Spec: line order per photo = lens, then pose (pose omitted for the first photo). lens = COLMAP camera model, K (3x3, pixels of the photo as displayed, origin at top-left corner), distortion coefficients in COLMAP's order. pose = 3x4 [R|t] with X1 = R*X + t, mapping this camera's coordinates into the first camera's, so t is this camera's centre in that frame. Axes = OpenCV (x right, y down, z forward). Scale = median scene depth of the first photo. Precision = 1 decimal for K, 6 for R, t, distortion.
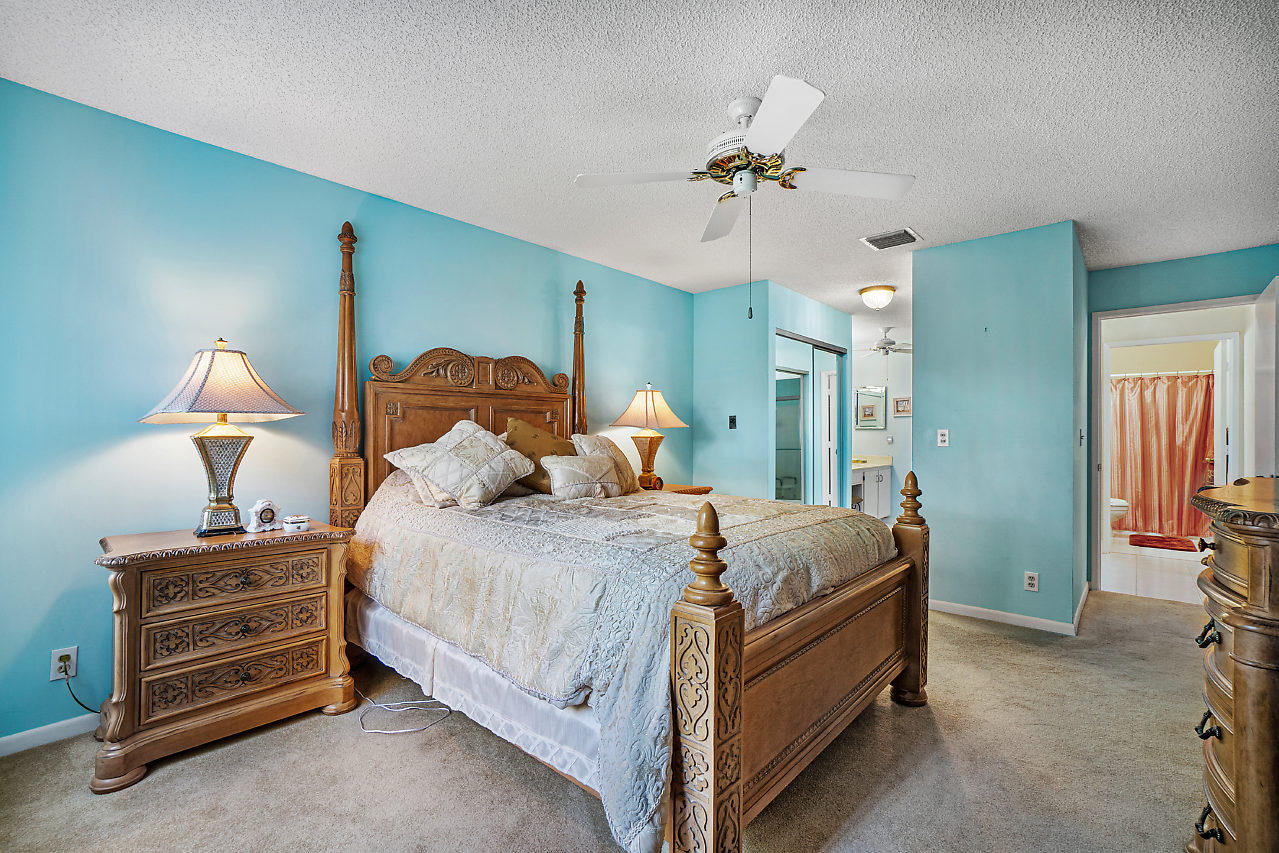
lens RADIAL K [[568.0, 0, 634.7], [0, 568.0, 429.8], [0, 0, 1]] dist [-0.013491, 0.000339]
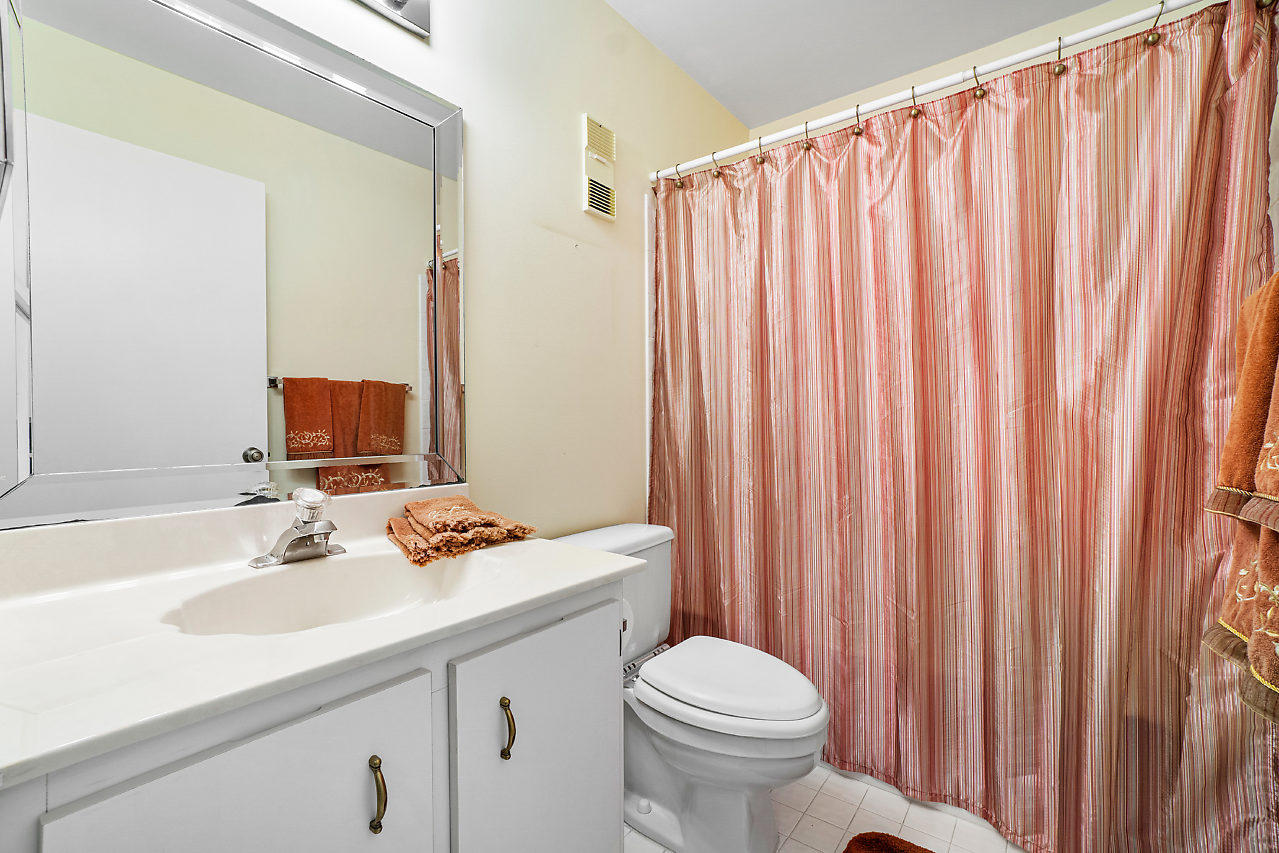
lens RADIAL K [[568.0, 0, 648.5], [0, 568.0, 433.2], [0, 0, 1]] dist [-0.013491, 0.000339]
pose [[0.988998, -0.011368, 0.147489, 0.789595], [0.009299, 0.999849, 0.014709, 0.032336], [-0.147634, -0.013176, 0.988954, 0.820117]]
